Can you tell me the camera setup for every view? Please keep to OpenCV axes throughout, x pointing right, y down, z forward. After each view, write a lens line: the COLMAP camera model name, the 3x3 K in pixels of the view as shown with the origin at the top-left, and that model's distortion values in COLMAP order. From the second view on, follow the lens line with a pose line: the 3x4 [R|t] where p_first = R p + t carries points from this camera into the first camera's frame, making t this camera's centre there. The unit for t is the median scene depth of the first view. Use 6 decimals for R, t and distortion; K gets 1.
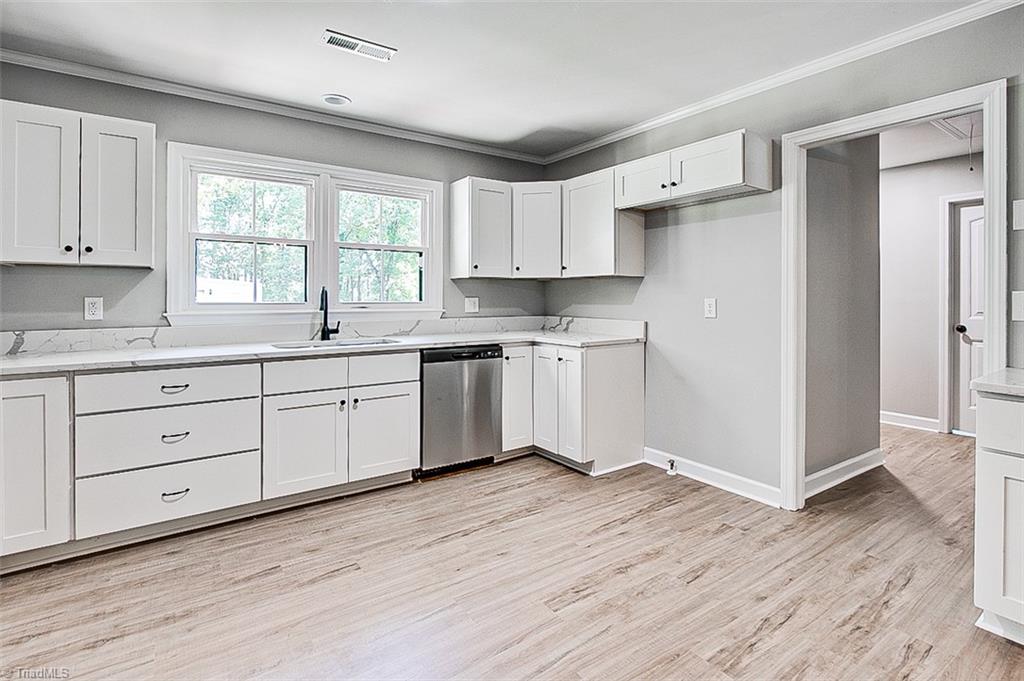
lens RADIAL K [[490.3, 0, 496.6], [0, 490.3, 295.9], [0, 0, 1]] dist [-0.002588, 0.001037]
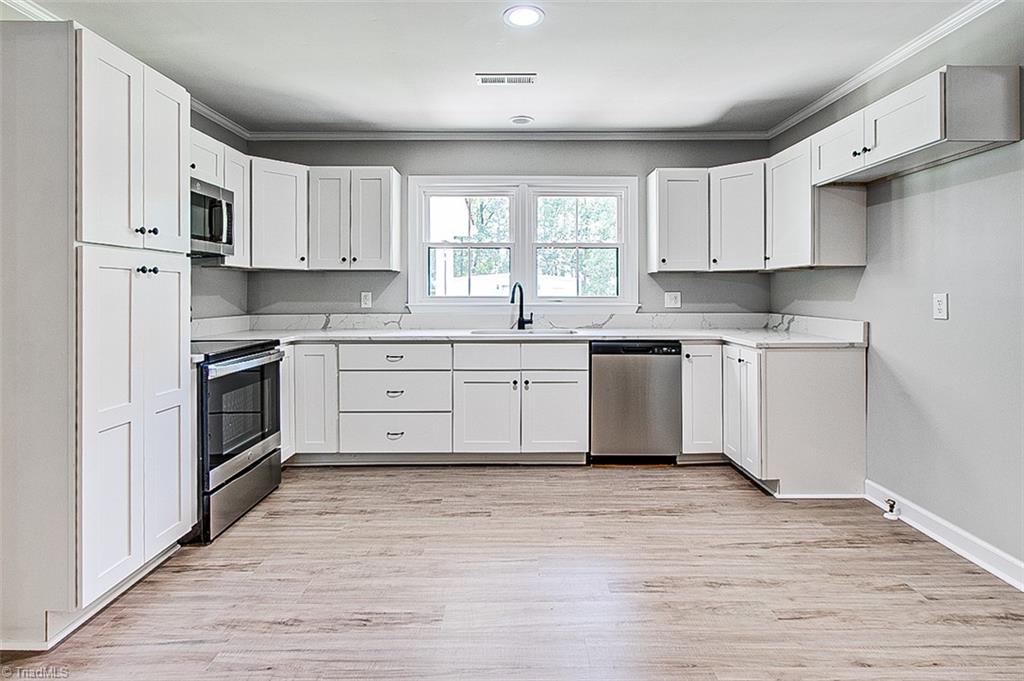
lens RADIAL K [[511.5, 0, 511.8], [0, 511.5, 293.6], [0, 0, 1]] dist [0.001946, 0.001426]
pose [[0.833386, 0.001409, -0.552690, 0.309493], [0.002511, 0.999977, 0.006334, -0.001014], [0.552686, -0.006666, 0.833363, -0.013864]]
